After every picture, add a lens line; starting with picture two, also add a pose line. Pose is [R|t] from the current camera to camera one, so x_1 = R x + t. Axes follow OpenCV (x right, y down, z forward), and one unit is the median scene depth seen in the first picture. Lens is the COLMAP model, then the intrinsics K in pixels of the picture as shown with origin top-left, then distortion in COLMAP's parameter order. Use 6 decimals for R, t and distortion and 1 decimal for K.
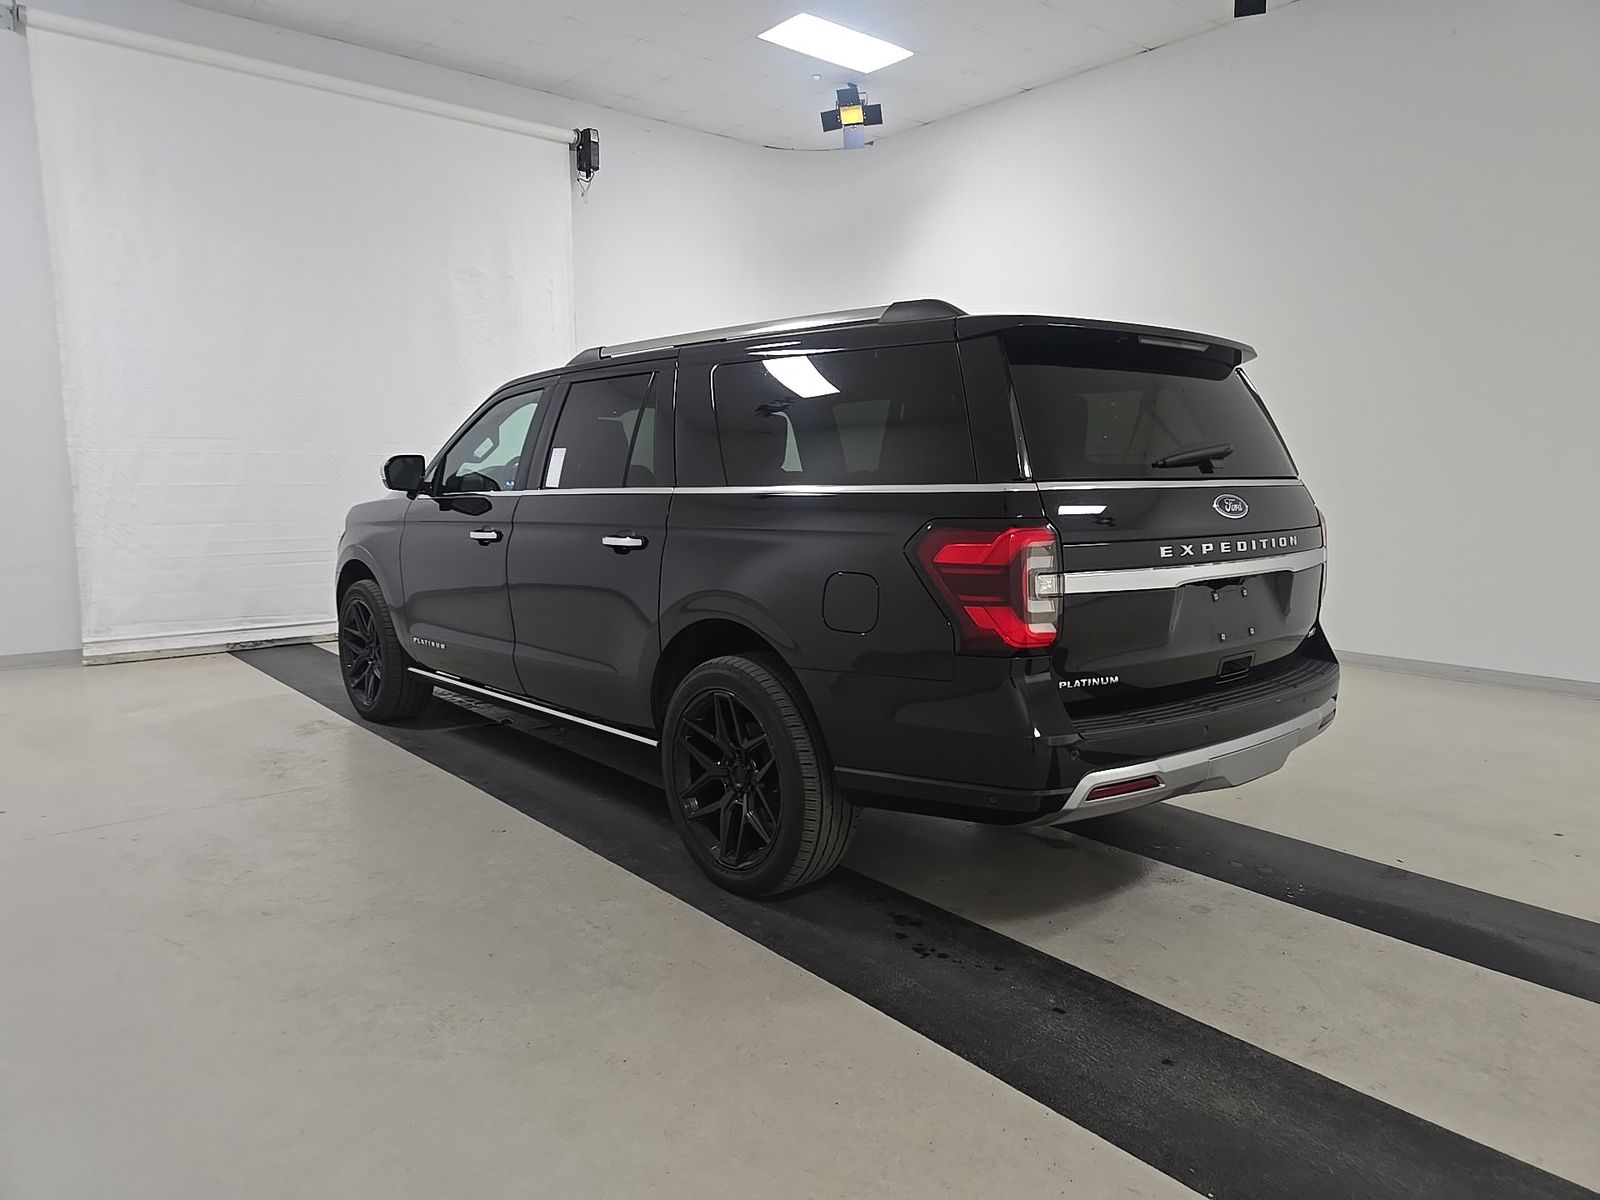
lens RADIAL K [[1078.8, 0, 805.5], [0, 1078.8, 597.4], [0, 0, 1]] dist [0.045055, -0.005154]
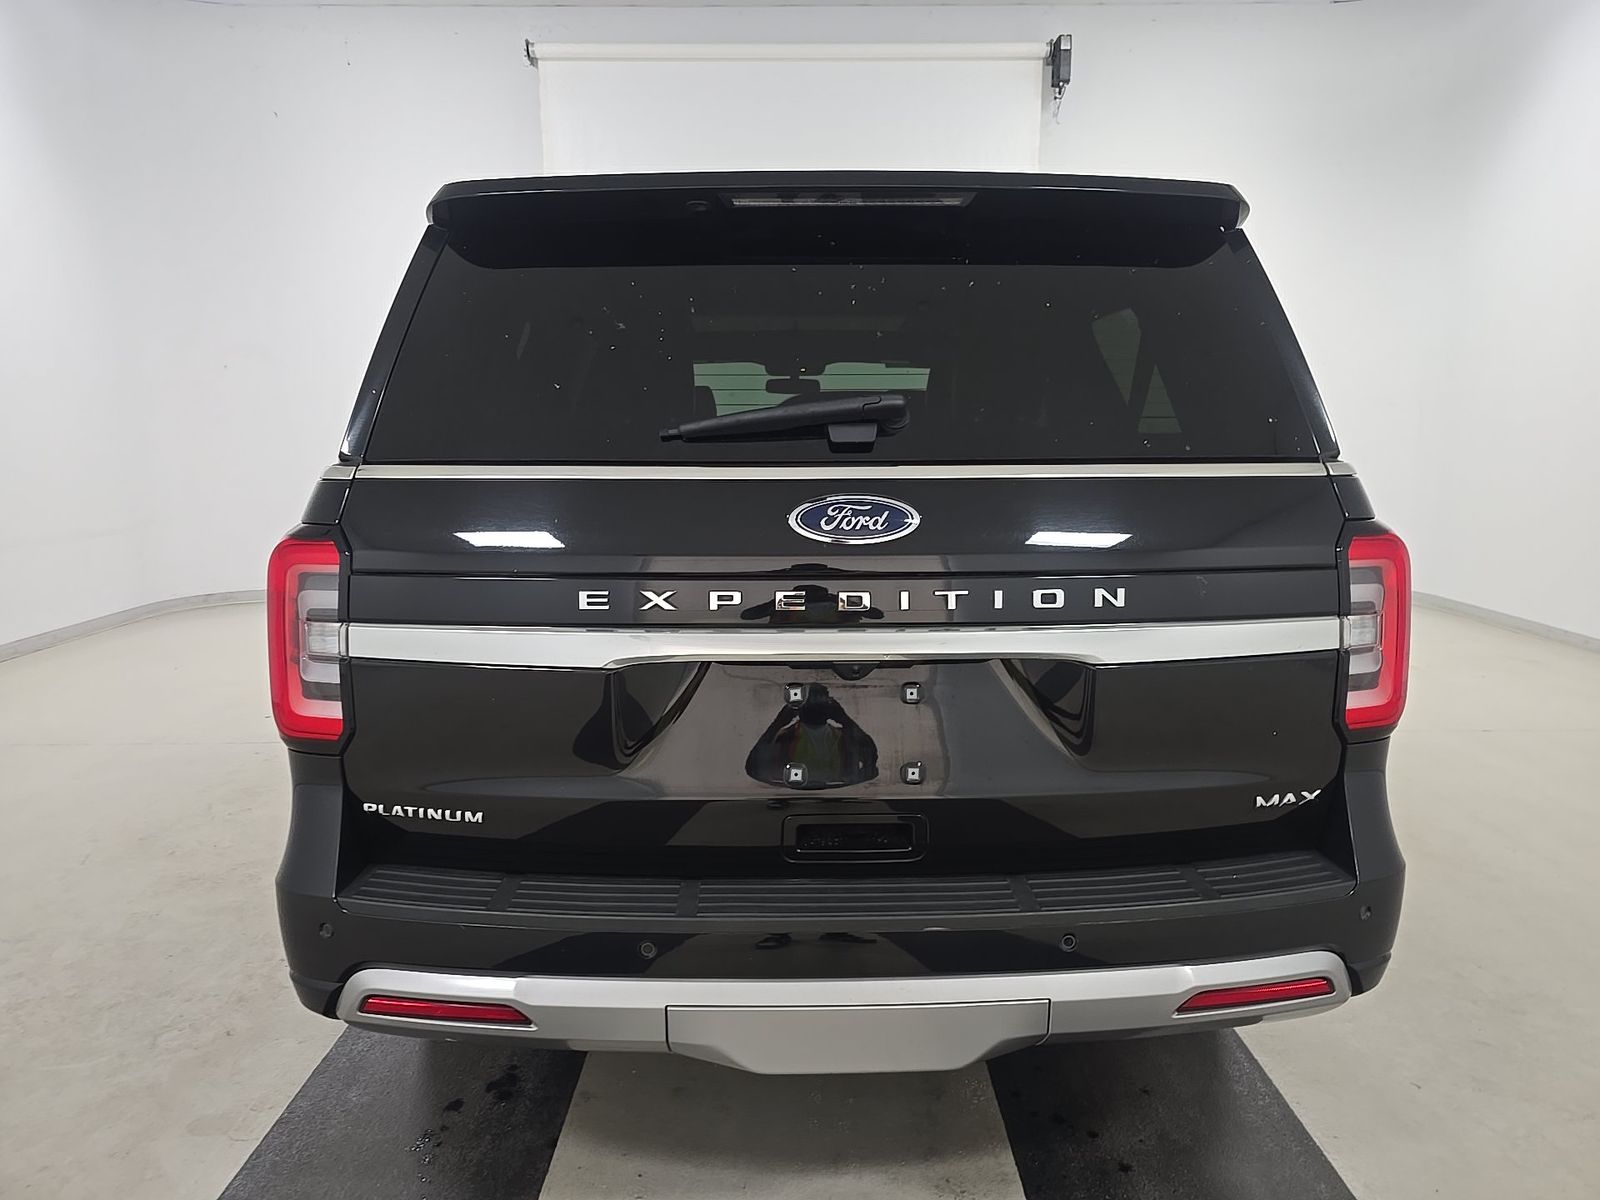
lens RADIAL K [[1078.8, 0, 794.4], [0, 1078.8, 596.4], [0, 0, 1]] dist [0.045055, -0.005154]
pose [[0.778431, 0.094560, -0.620568, 0.664200], [-0.073009, 0.995518, 0.060113, -0.074835], [0.623471, -0.001487, 0.781845, 0.580596]]
